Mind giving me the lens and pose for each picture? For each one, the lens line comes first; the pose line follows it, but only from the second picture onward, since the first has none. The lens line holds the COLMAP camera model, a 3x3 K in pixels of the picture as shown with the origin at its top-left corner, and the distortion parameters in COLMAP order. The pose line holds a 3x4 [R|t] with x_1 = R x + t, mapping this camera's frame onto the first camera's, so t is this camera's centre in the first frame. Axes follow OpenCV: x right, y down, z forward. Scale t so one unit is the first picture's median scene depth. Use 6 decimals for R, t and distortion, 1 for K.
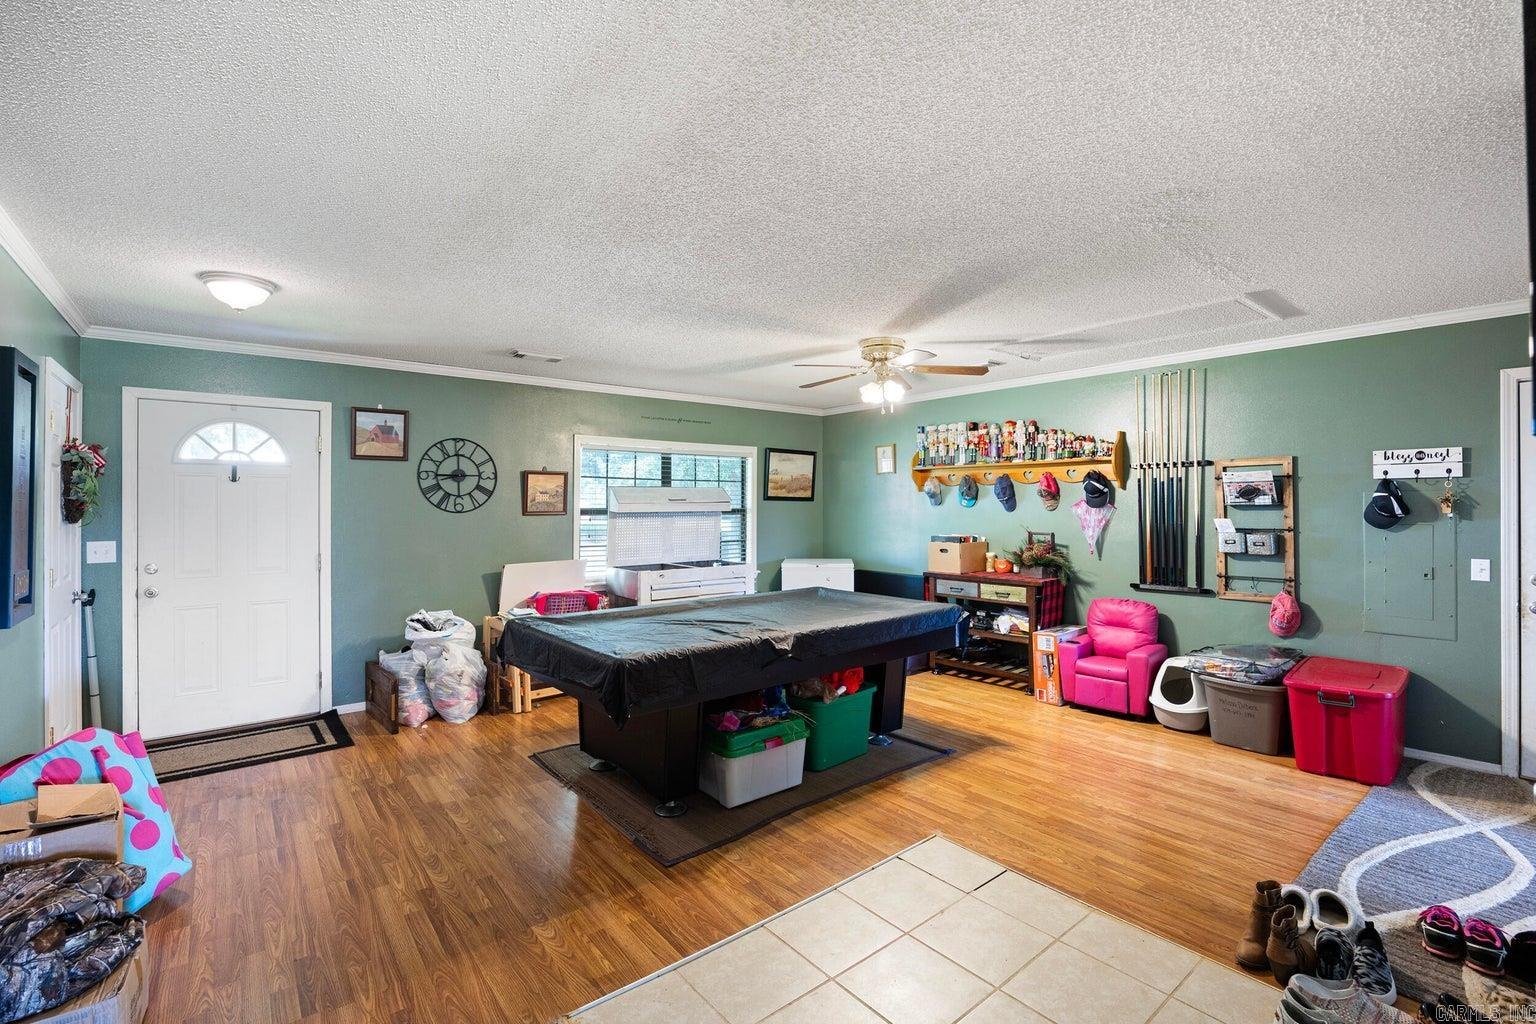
lens RADIAL K [[690.0, 0, 775.5], [0, 690.0, 506.7], [0, 0, 1]] dist [-0.021472, 0.000470]
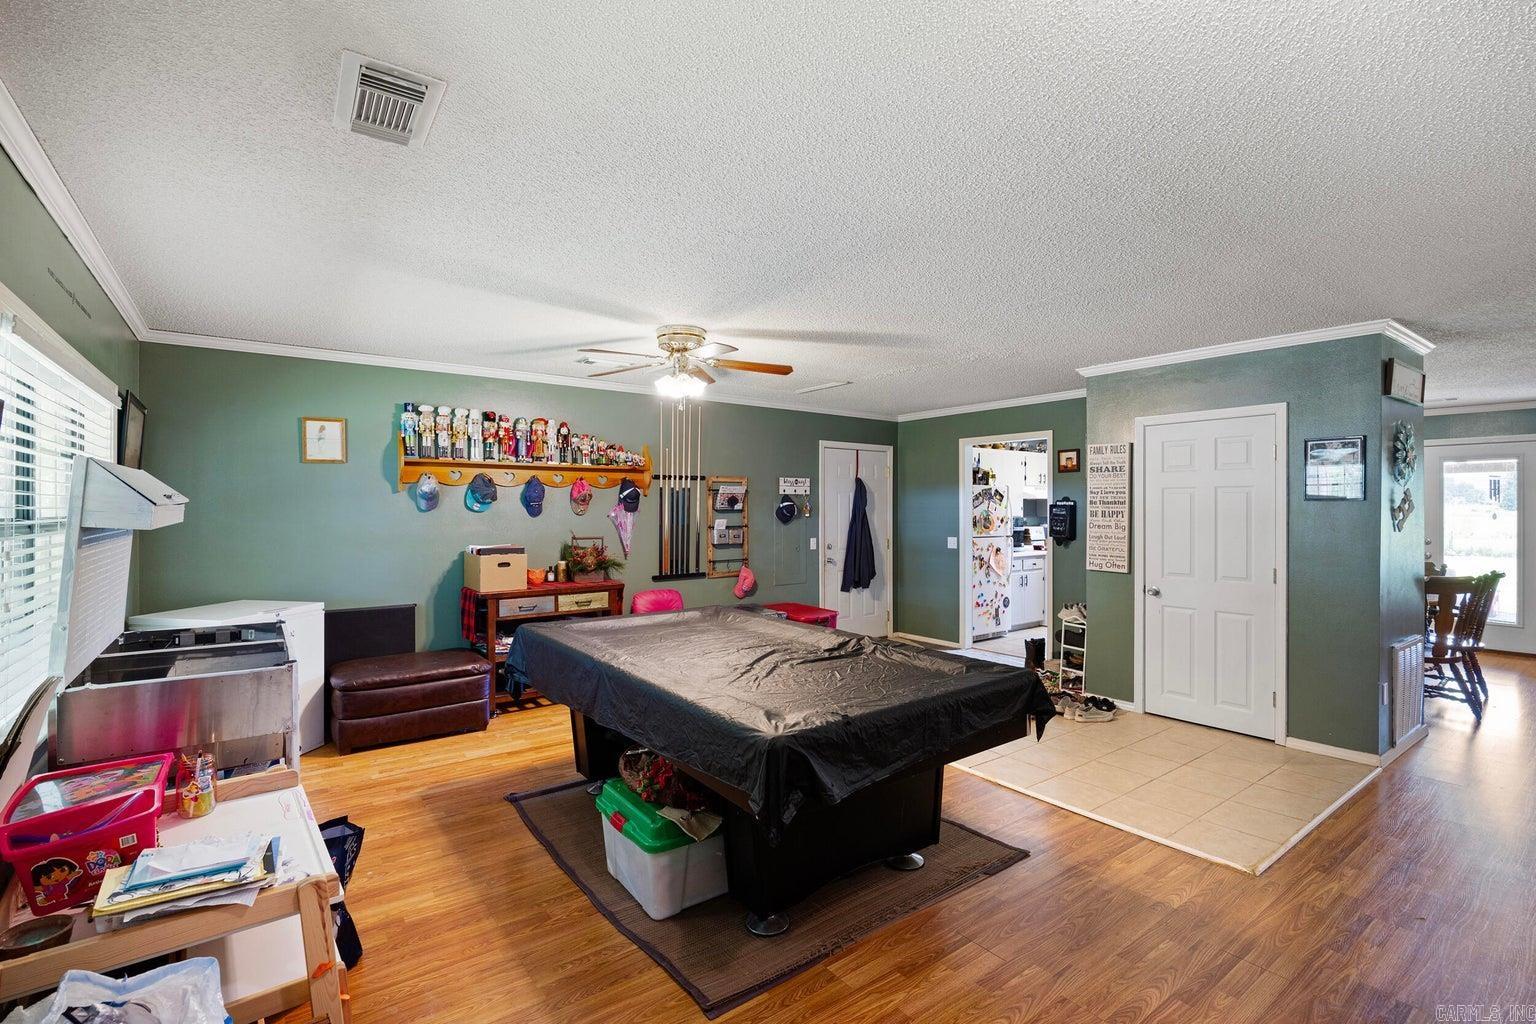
lens RADIAL K [[690.0, 0, 775.5], [0, 690.0, 506.7], [0, 0, 1]] dist [-0.021472, 0.000470]
pose [[0.045479, 0.001291, 0.998964, -0.743963], [-0.000400, 0.999999, -0.001274, -0.006606], [-0.998965, -0.000342, 0.045480, 0.832581]]
